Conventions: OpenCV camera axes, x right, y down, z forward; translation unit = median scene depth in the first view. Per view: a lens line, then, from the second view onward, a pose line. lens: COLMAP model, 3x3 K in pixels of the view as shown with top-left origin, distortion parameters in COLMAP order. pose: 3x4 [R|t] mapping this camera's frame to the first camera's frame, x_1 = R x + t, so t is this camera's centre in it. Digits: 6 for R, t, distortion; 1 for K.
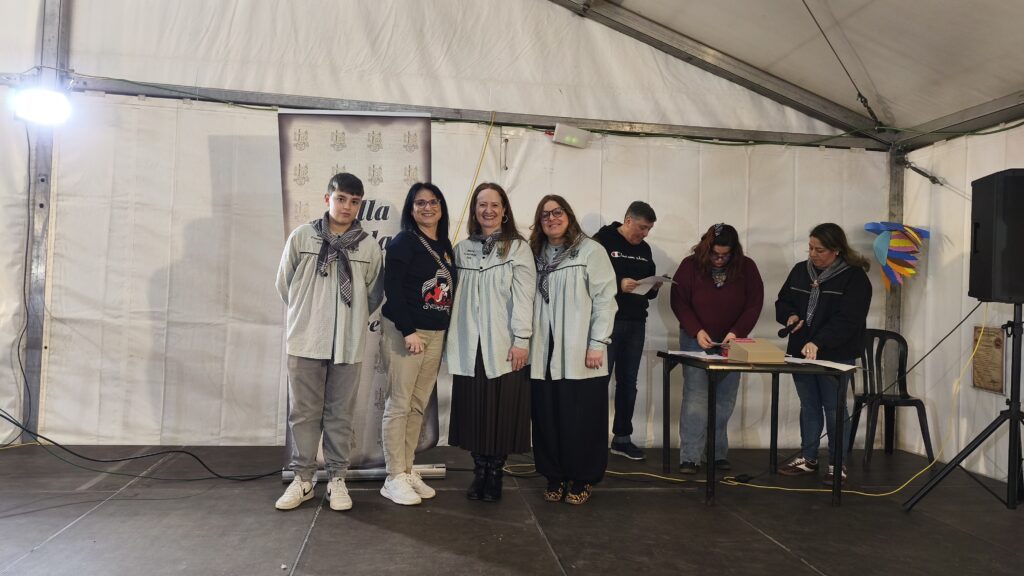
lens RADIAL K [[694.6, 0, 512.2], [0, 694.6, 287.5], [0, 0, 1]] dist [-0.001181, -0.003988]
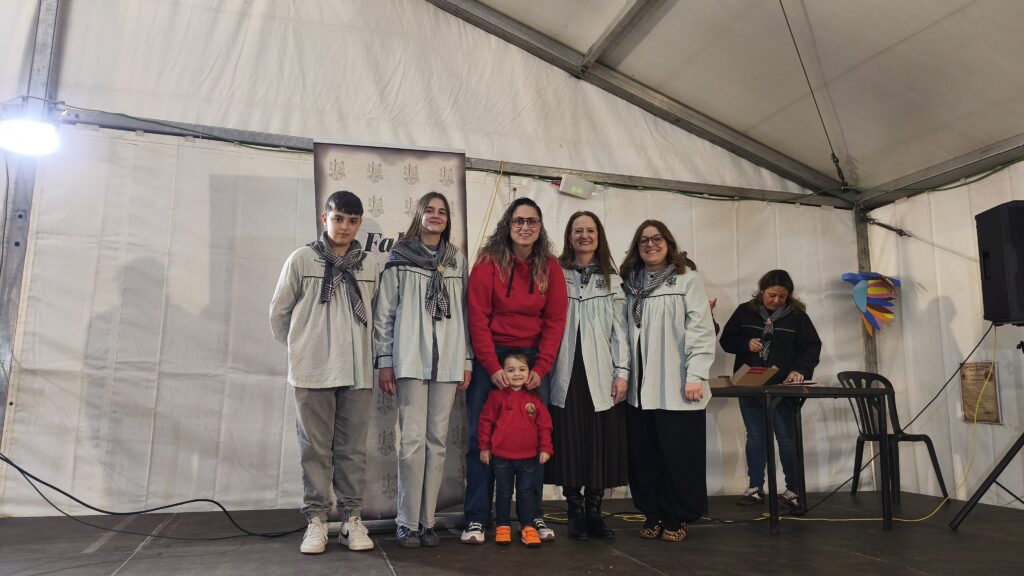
lens RADIAL K [[688.7, 0, 511.3], [0, 688.7, 290.6], [0, 0, 1]] dist [0.002788, -0.003105]
pose [[0.989254, -0.002534, 0.146187, -0.163332], [0.022417, 0.990656, -0.134528, 0.069936], [-0.144480, 0.136359, 0.980067, 0.039239]]
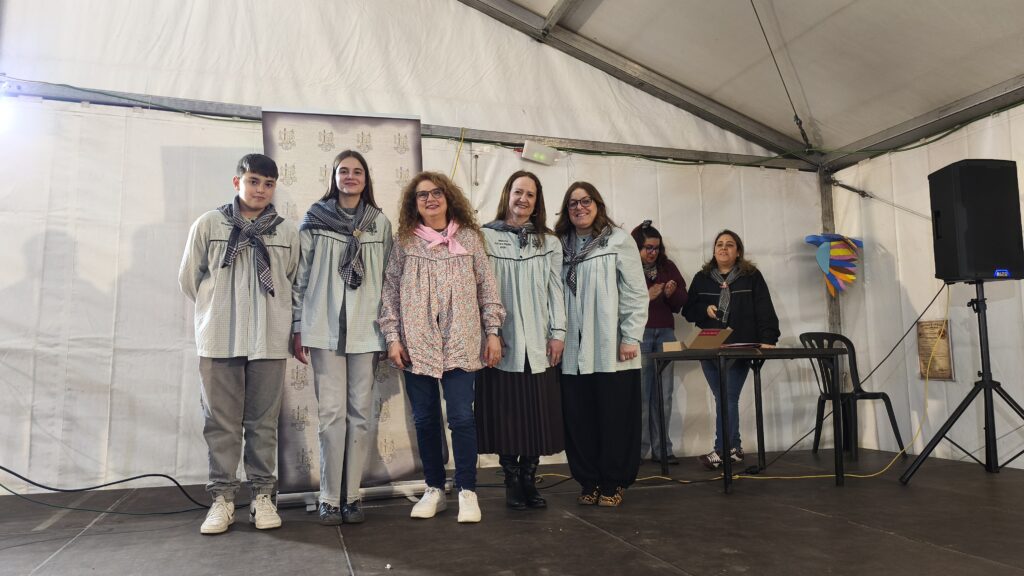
lens RADIAL K [[689.1, 0, 516.0], [0, 689.1, 287.8], [0, 0, 1]] dist [0.000779, -0.002704]
pose [[0.984930, -0.028705, 0.170552, -0.129123], [0.045132, 0.994621, -0.093232, 0.072389], [-0.166959, 0.099525, 0.980928, 0.036955]]
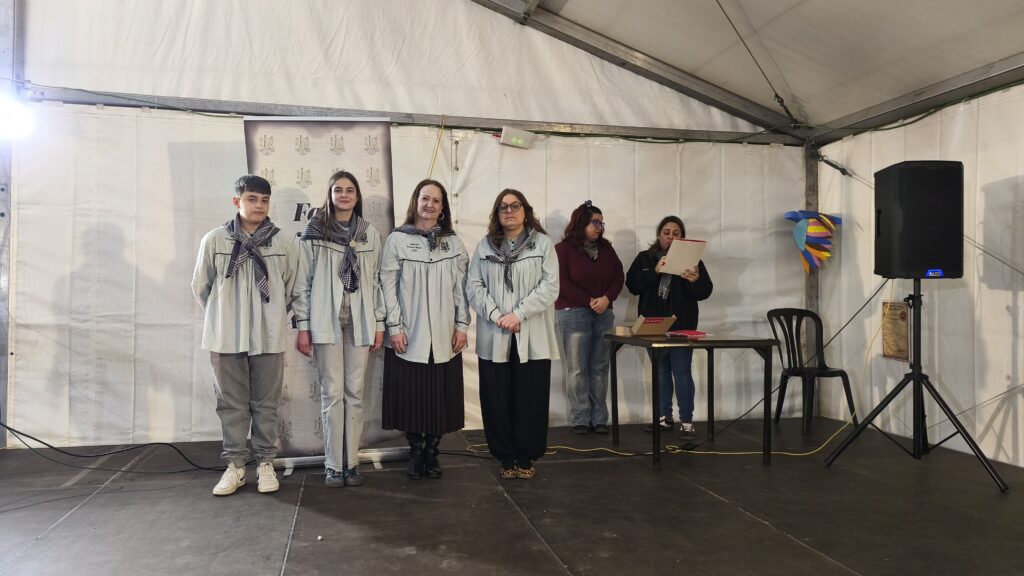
lens RADIAL K [[684.0, 0, 502.5], [0, 684.0, 289.0], [0, 0, 1]] dist [0.002093, -0.001839]
pose [[0.996598, -0.033169, 0.075447, -0.025315], [0.032669, 0.999435, 0.007859, 0.006402], [-0.075665, -0.005368, 0.997119, -0.051661]]
